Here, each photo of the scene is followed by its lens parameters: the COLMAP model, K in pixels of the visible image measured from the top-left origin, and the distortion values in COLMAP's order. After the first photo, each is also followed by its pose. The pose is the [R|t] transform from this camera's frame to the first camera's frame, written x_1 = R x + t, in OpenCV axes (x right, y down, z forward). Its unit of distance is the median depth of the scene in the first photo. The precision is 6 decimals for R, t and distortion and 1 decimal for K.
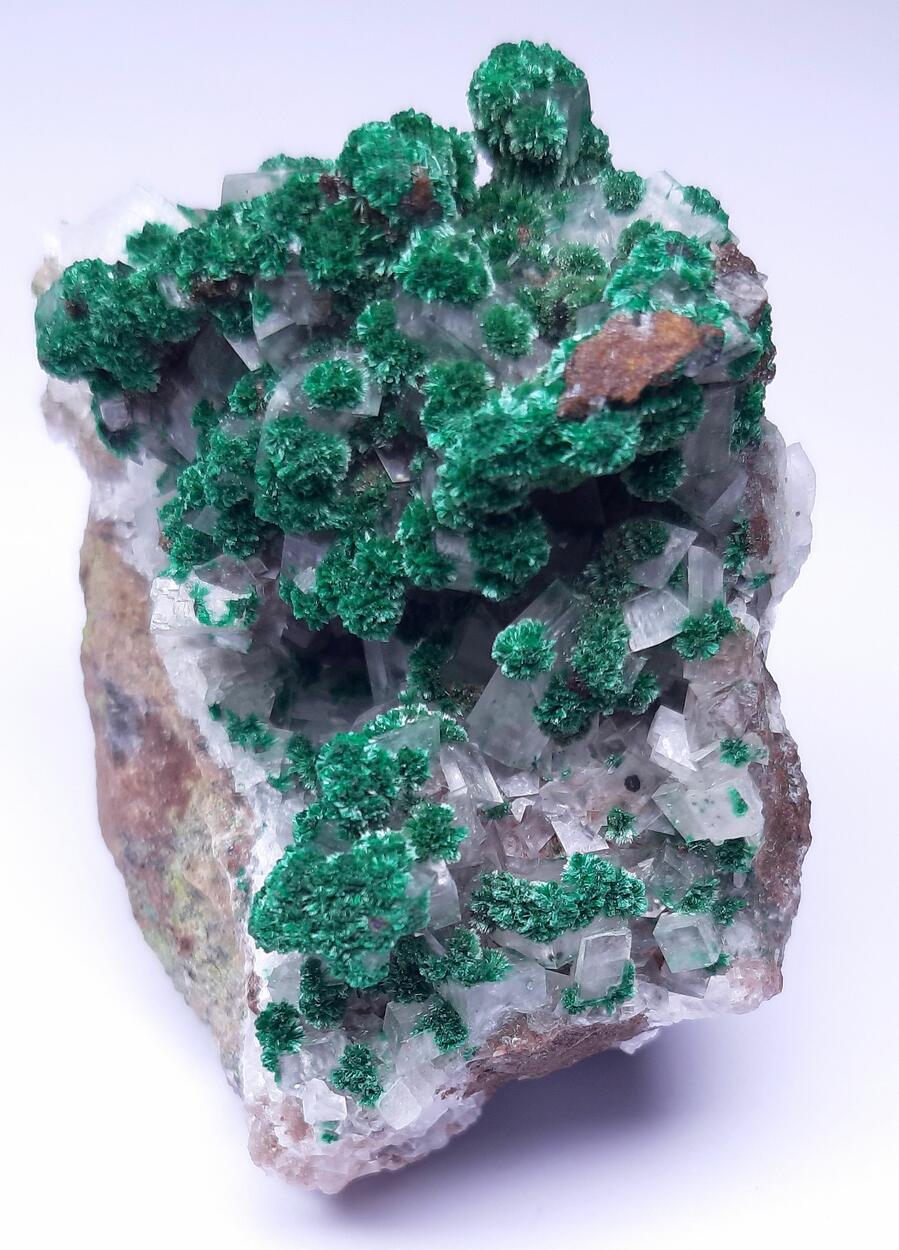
lens RADIAL K [[1048.8, 0, 336.9], [0, 1048.8, 509.9], [0, 0, 1]] dist [-0.080354, -0.016921]
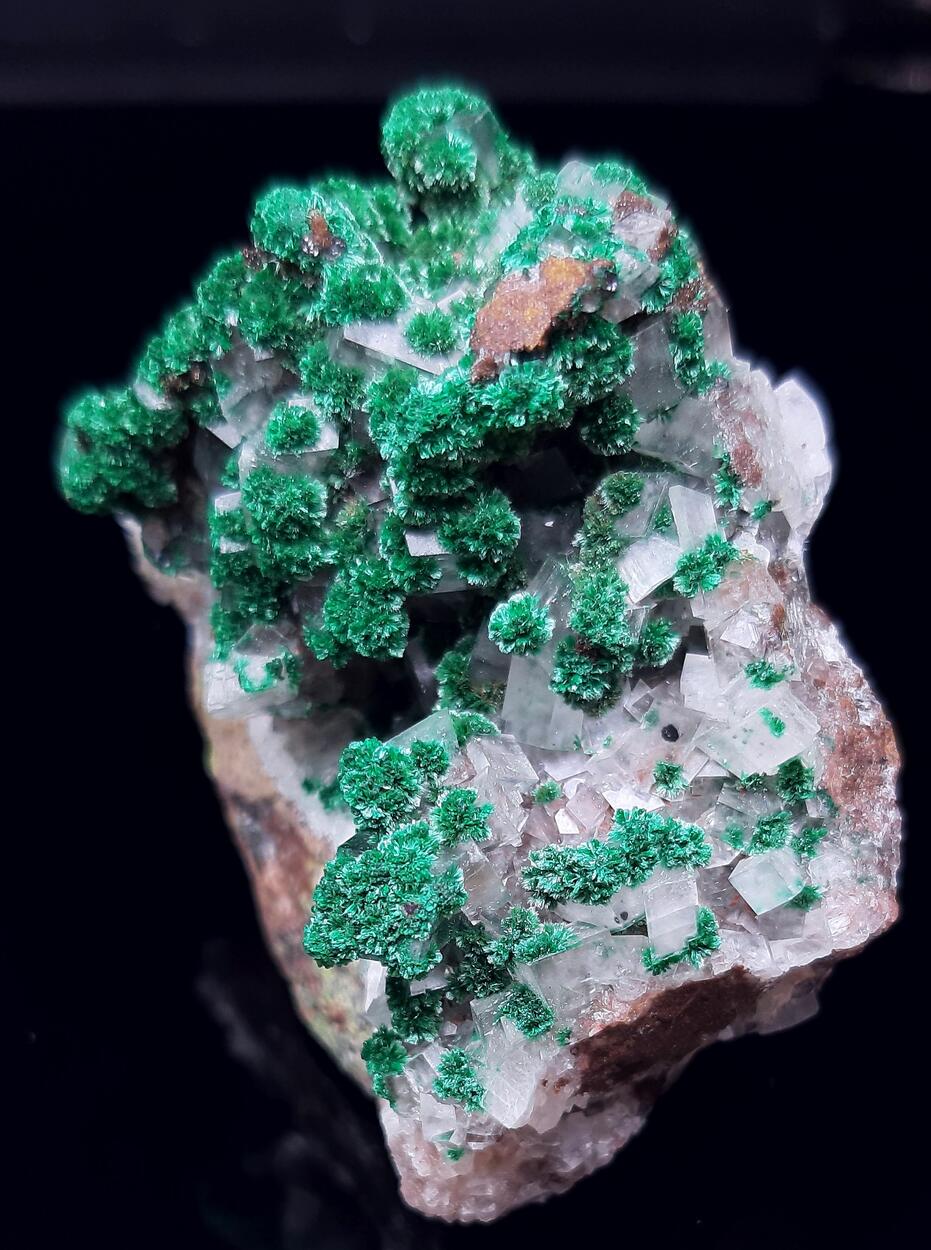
lens RADIAL K [[1000.1, 0, 468.2], [0, 1000.1, 634.5], [0, 0, 1]] dist [-0.090523, -0.007031]
pose [[0.963194, -0.248337, -0.102893, 0.235755], [0.242465, 0.967892, -0.066307, 0.201734], [0.116055, 0.038918, 0.992480, 0.041097]]
